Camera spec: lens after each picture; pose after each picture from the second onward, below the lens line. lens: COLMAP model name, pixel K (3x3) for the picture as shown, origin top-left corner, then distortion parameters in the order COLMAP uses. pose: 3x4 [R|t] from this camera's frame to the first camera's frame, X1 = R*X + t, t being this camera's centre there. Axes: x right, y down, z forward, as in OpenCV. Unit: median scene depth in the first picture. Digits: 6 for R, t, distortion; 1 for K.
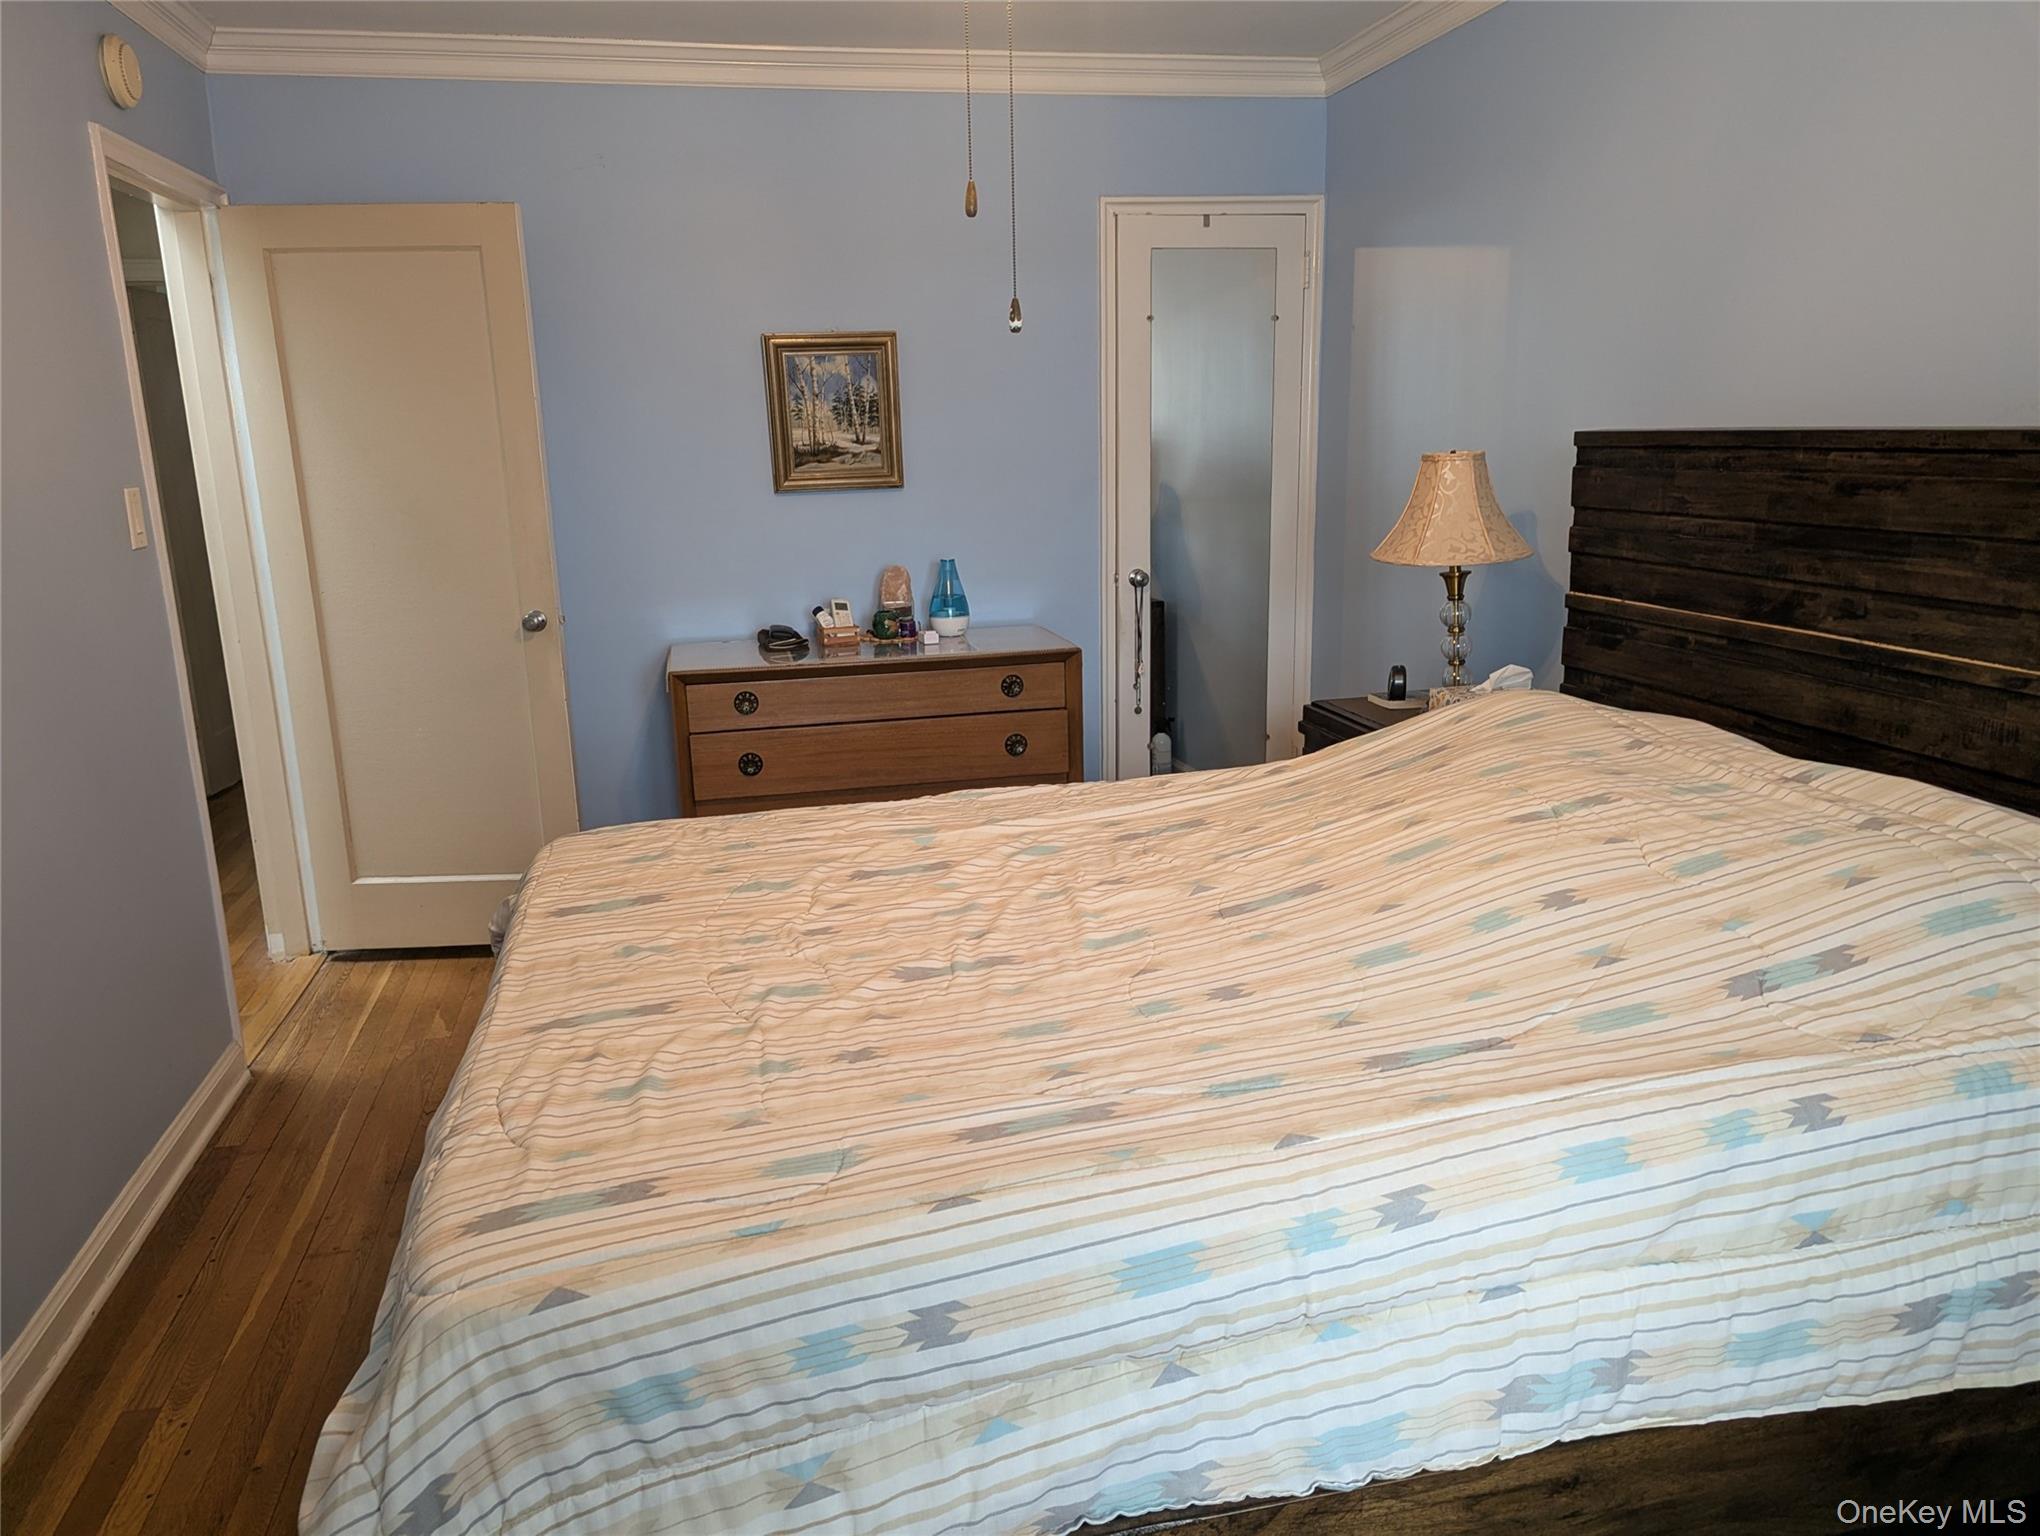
lens RADIAL K [[1427.9, 0, 1021.4], [0, 1427.9, 769.9], [0, 0, 1]] dist [0.003057, 0.000054]
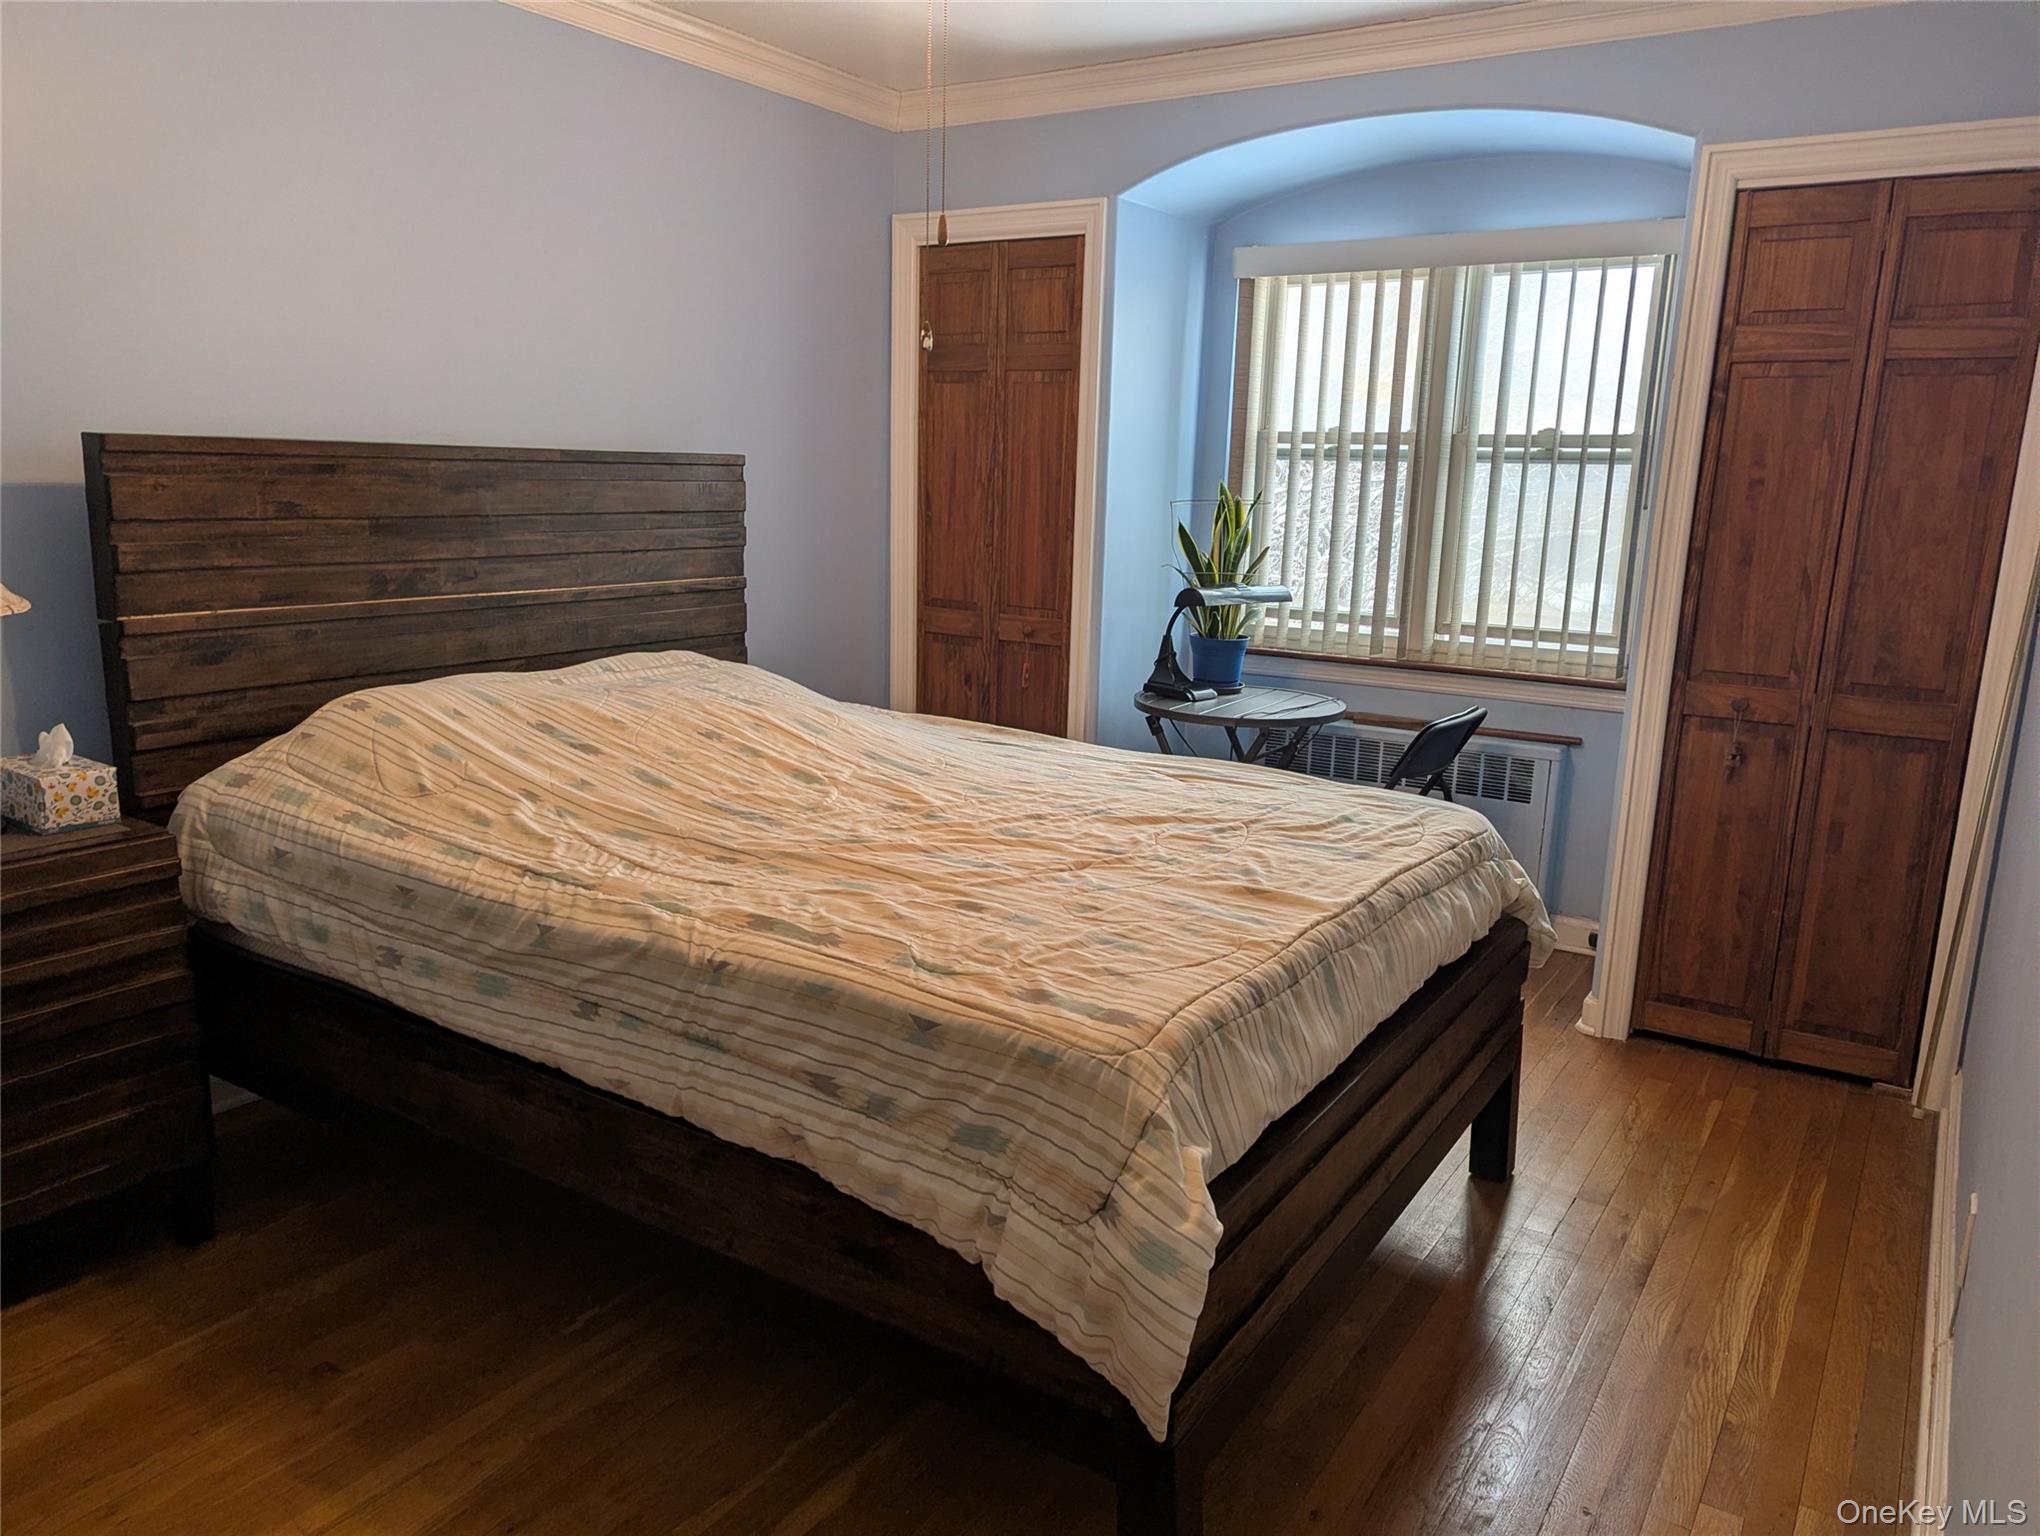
lens RADIAL K [[1427.9, 0, 1019.8], [0, 1427.9, 770.5], [0, 0, 1]] dist [0.003057, 0.000054]
pose [[-0.686782, -0.165809, 0.707699, -0.798737], [0.141319, 0.924595, 0.353769, -0.346066], [-0.712993, 0.342974, -0.611564, 1.507614]]
